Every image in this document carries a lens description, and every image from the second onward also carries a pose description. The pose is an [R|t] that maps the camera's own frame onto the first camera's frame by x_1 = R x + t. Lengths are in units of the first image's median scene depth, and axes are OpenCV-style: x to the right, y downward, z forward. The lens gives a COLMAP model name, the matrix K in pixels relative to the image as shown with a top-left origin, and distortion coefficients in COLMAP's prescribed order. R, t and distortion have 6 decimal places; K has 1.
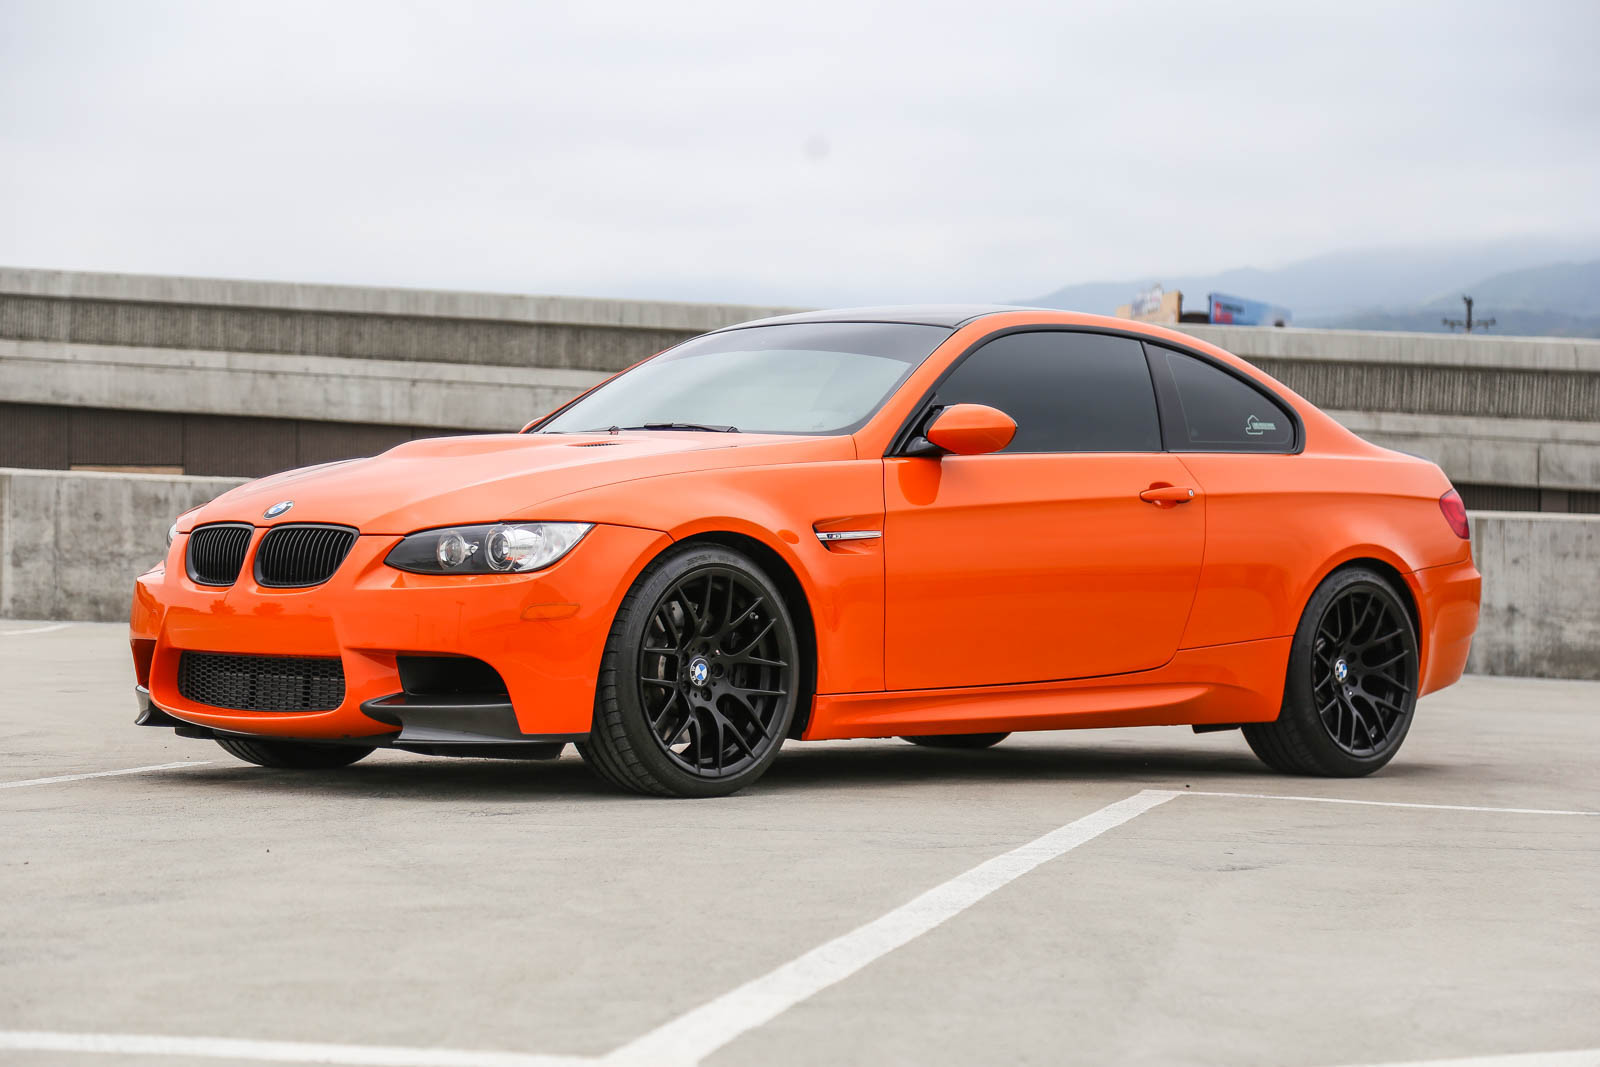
lens RADIAL K [[3327.0, 0, 796.0], [0, 3327.0, 528.4], [0, 0, 1]] dist [0.406578, 0.054262]
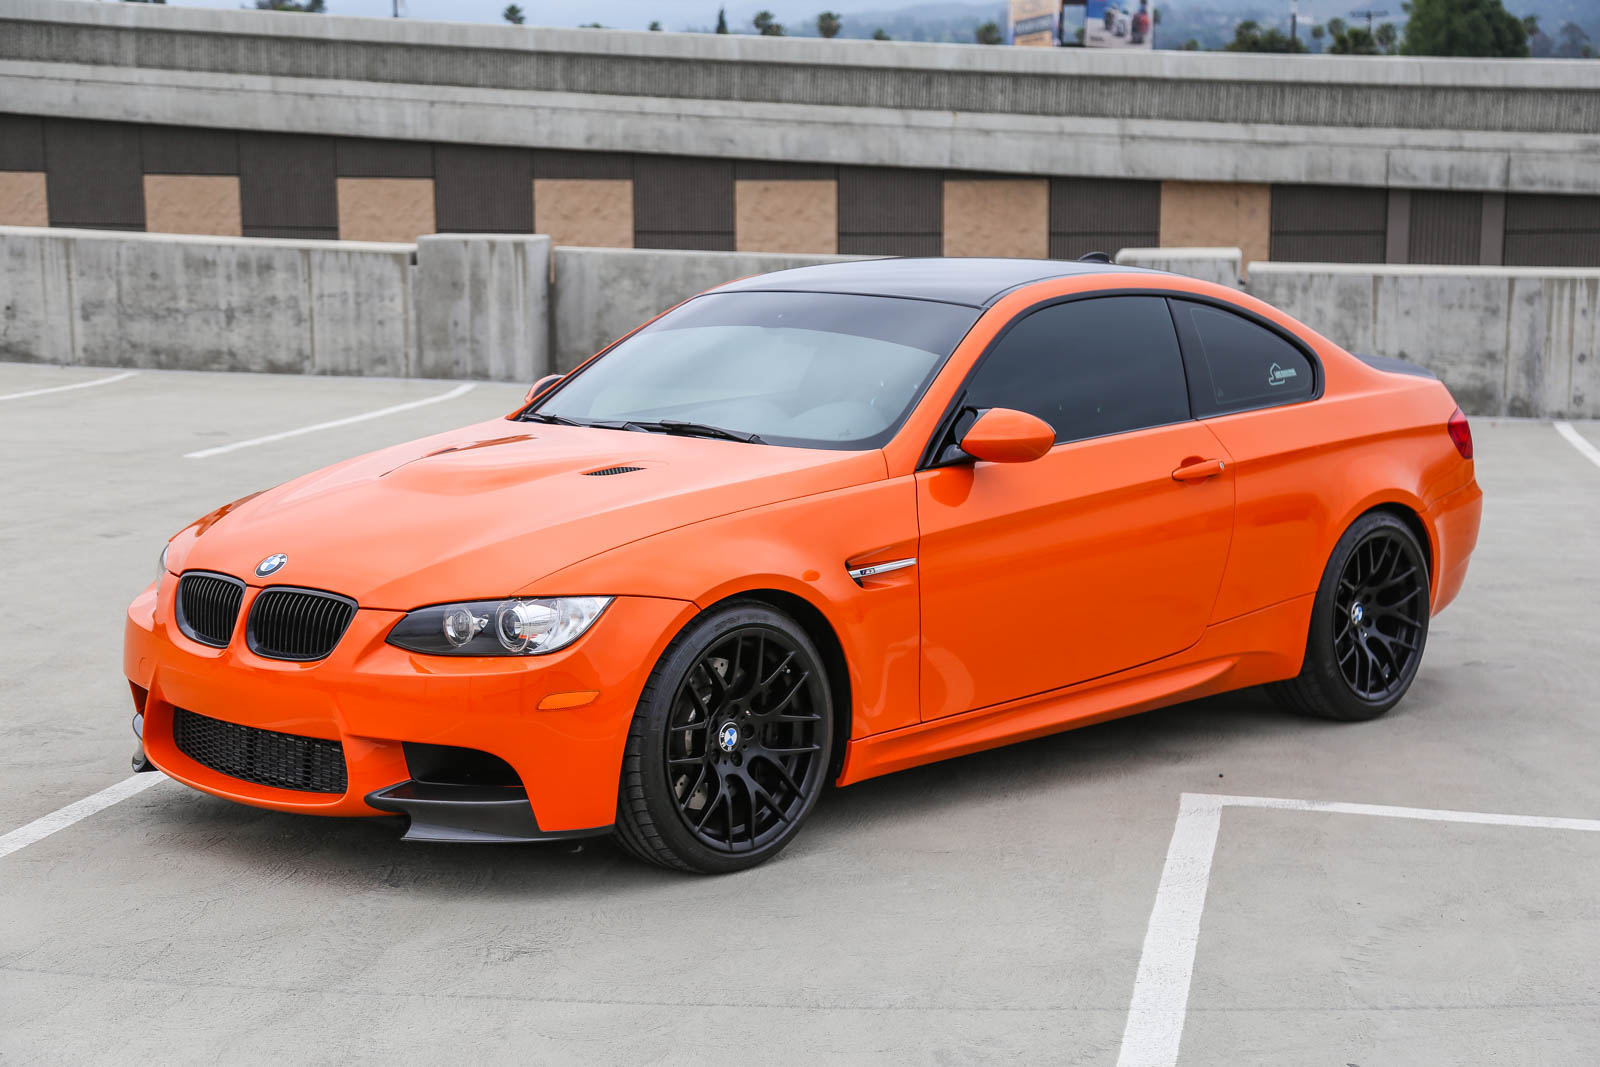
lens RADIAL K [[2631.5, 0, 800.0], [0, 2631.5, 533.5], [0, 0, 1]] dist [0.269566, -0.010873]
pose [[0.999737, -0.014657, 0.017633, -0.018340], [0.012052, 0.990123, 0.139685, -0.100194], [-0.019506, -0.139436, 0.990039, 0.237231]]
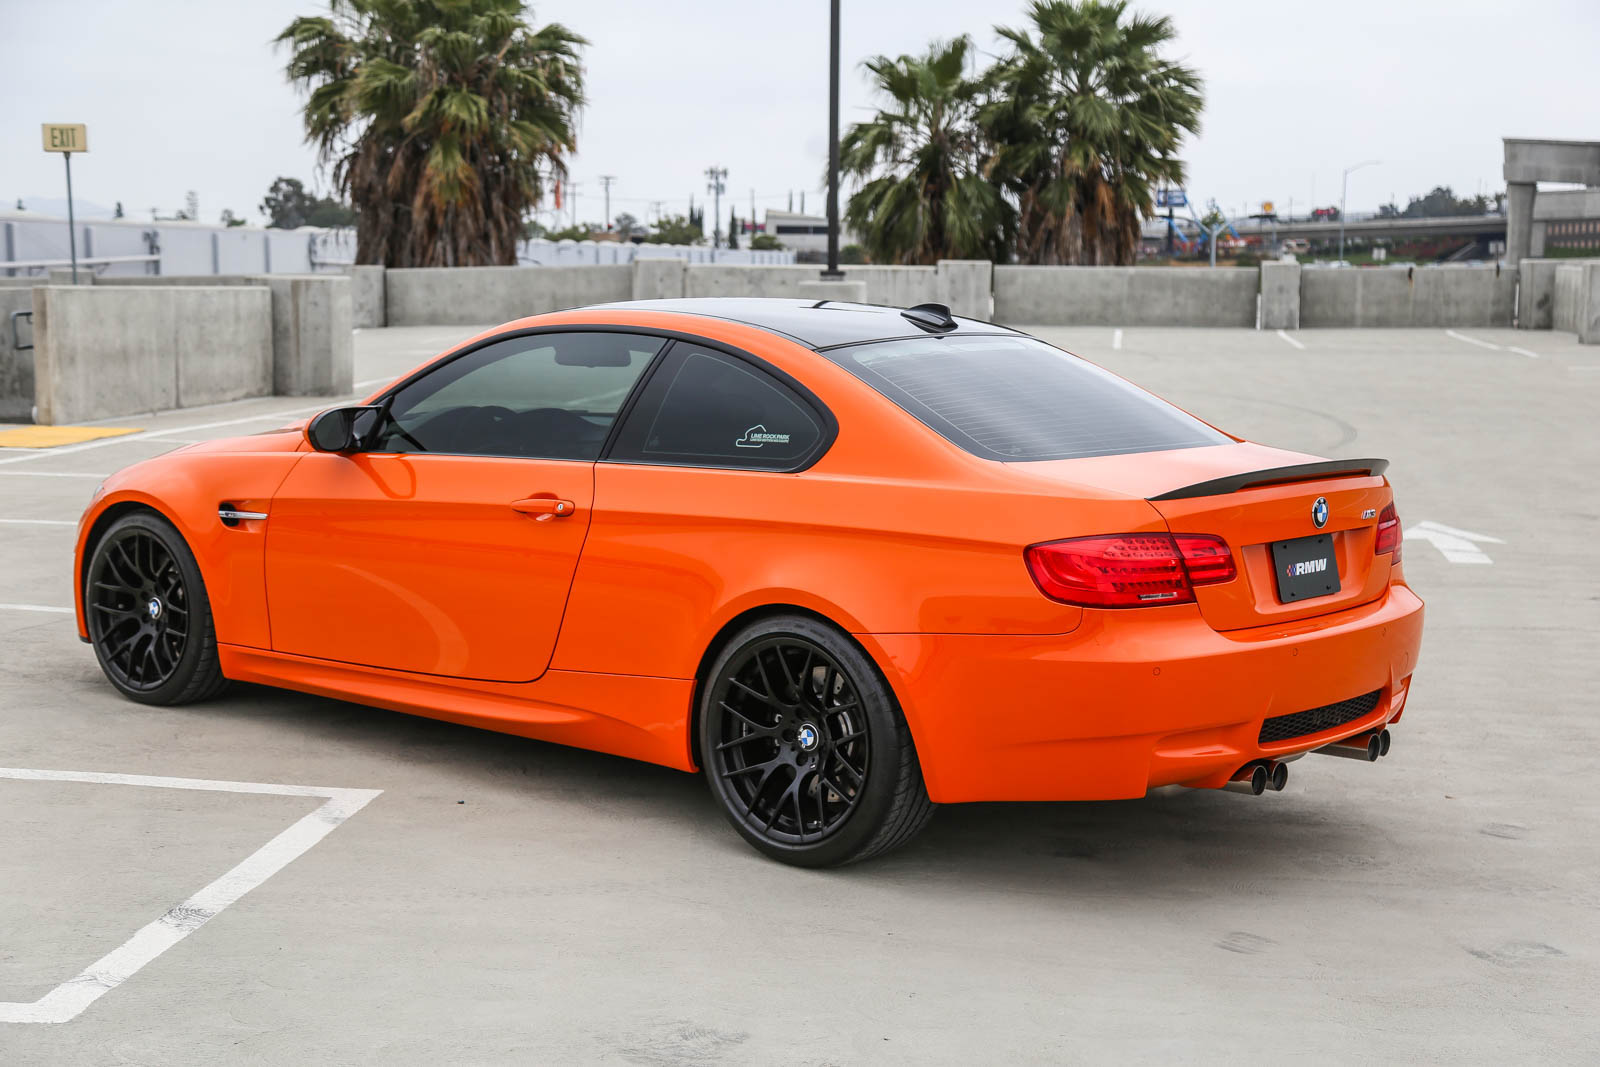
lens RADIAL K [[2366.8, 0, 804.2], [0, 2366.8, 538.2], [0, 0, 1]] dist [0.210736, 0.051730]
pose [[0.070978, 0.104023, -0.992039, 0.790239], [-0.007987, 0.994575, 0.103717, -0.071973], [0.997446, 0.000561, 0.071423, 1.021110]]
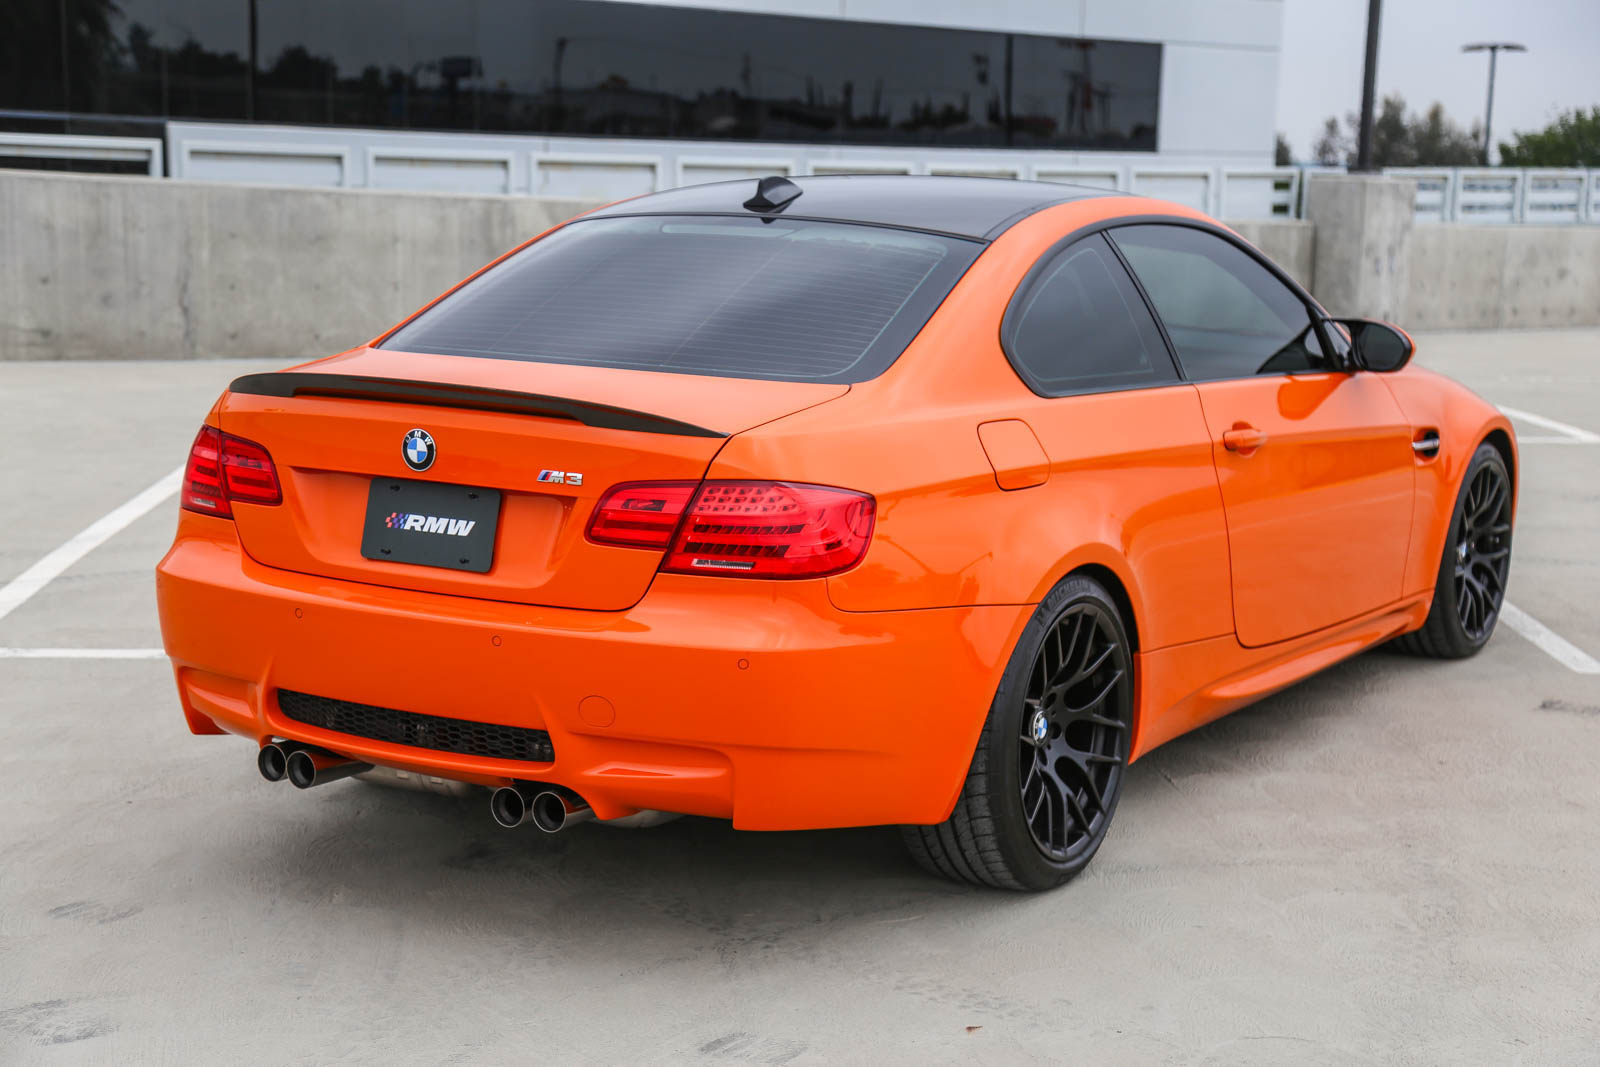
lens RADIAL K [[2563.2, 0, 807.0], [0, 2563.2, 541.4], [0, 0, 1]] dist [0.229596, -0.006403]
pose [[-0.973400, 0.000791, -0.229111, 0.223528], [-0.032531, 0.989385, 0.141627, -0.069829], [0.226791, 0.145313, -0.963042, 1.691125]]
